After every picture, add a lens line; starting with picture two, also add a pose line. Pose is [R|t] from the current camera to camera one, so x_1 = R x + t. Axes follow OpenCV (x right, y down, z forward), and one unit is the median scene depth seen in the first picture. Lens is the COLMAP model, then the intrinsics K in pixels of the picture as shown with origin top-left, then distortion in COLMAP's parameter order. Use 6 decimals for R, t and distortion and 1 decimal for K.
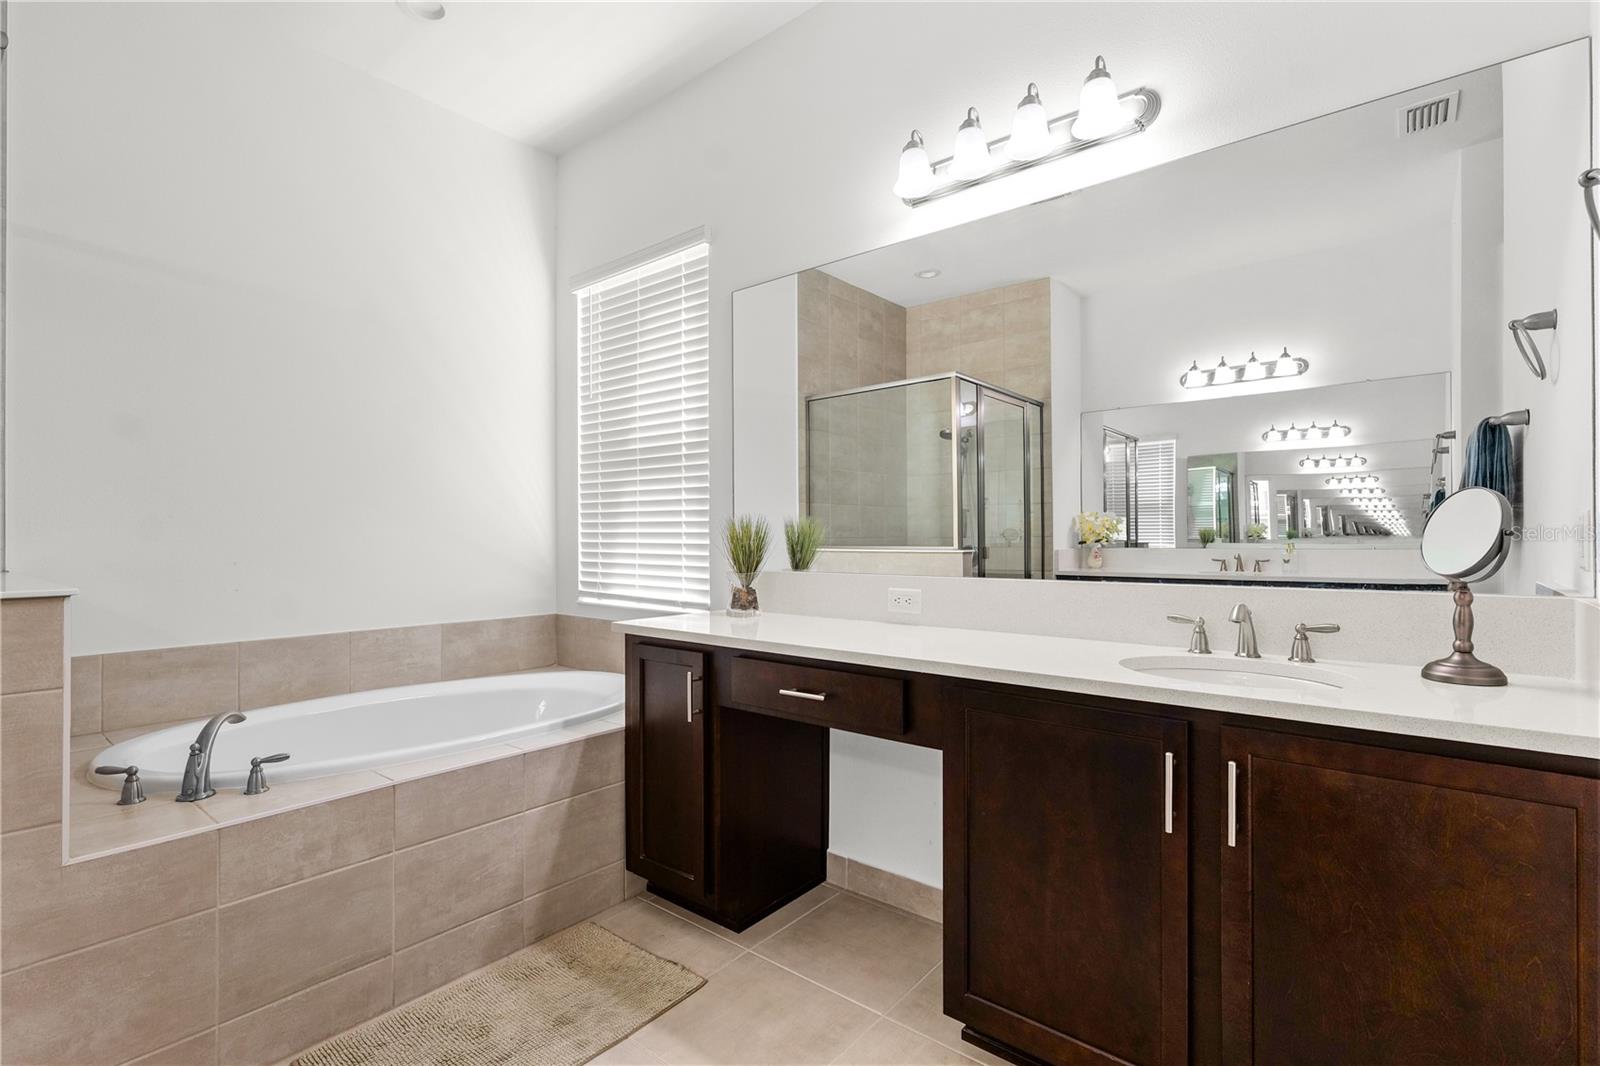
lens RADIAL K [[741.5, 0, 802.7], [0, 741.5, 533.3], [0, 0, 1]] dist [0.000513, -0.001156]
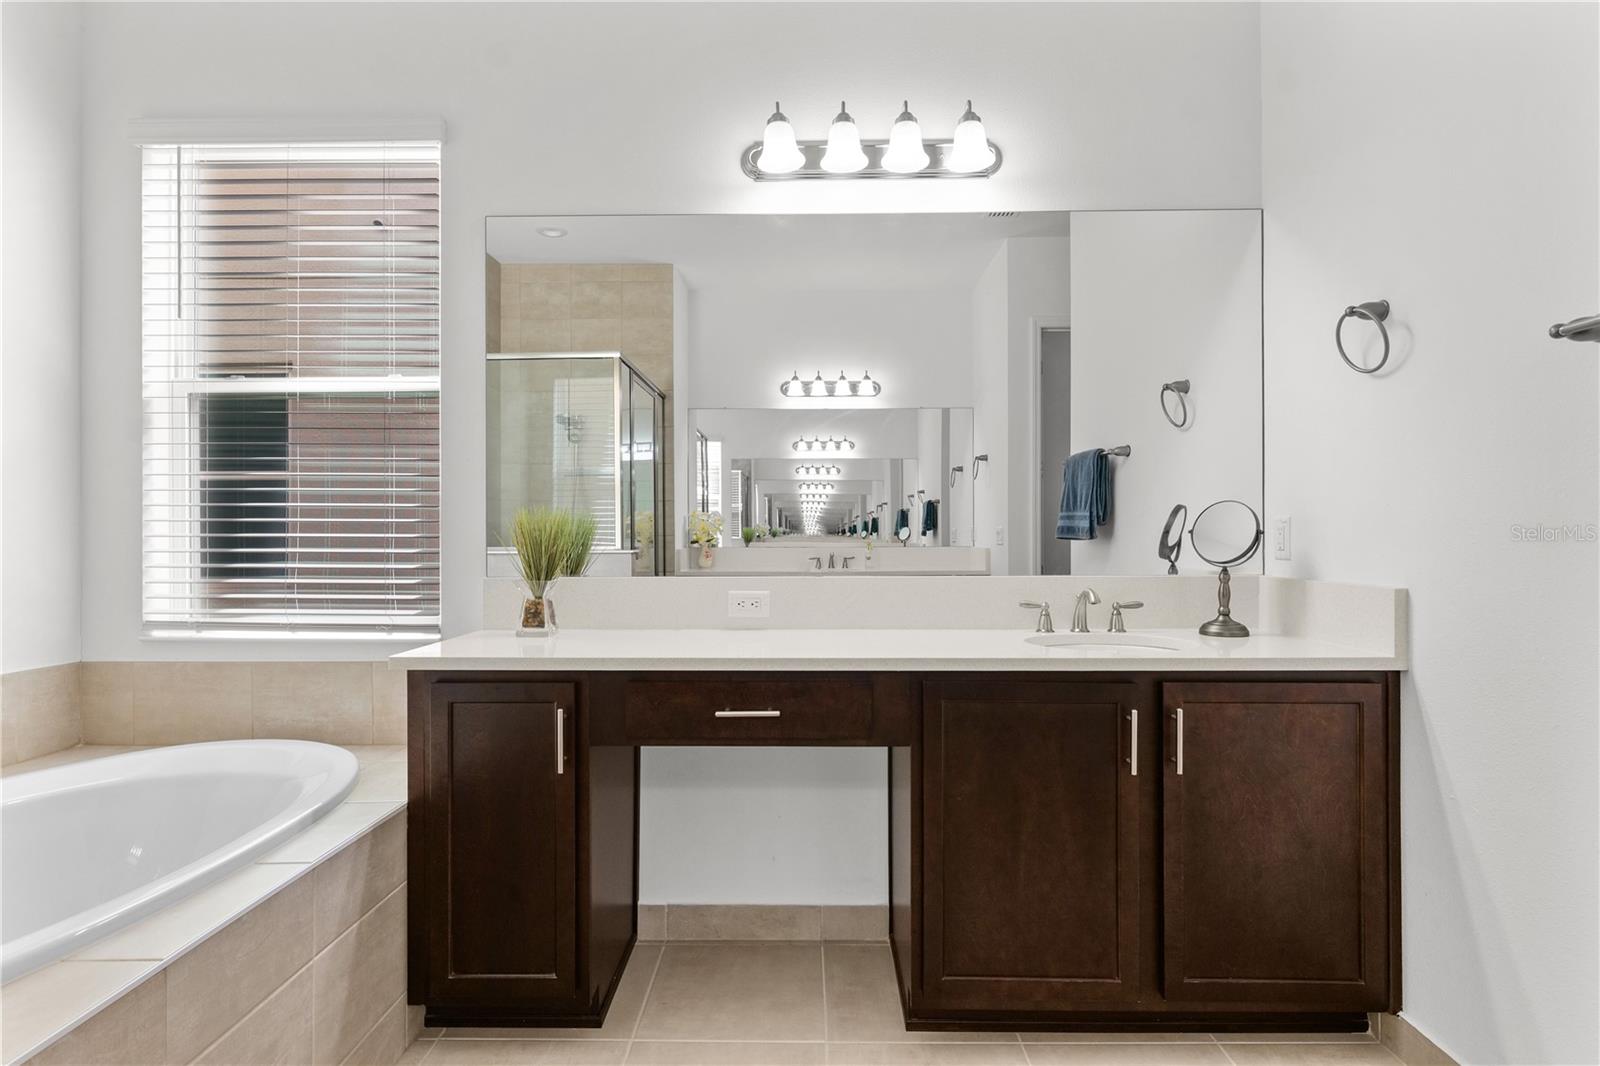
lens RADIAL K [[819.1, 0, 803.6], [0, 819.1, 532.5], [0, 0, 1]] dist [-0.000072, -0.000786]
pose [[0.782164, 0.003621, 0.623062, -0.424014], [-0.003000, 0.999993, -0.002046, 0.003417], [-0.623065, -0.000269, 0.782170, 0.152547]]
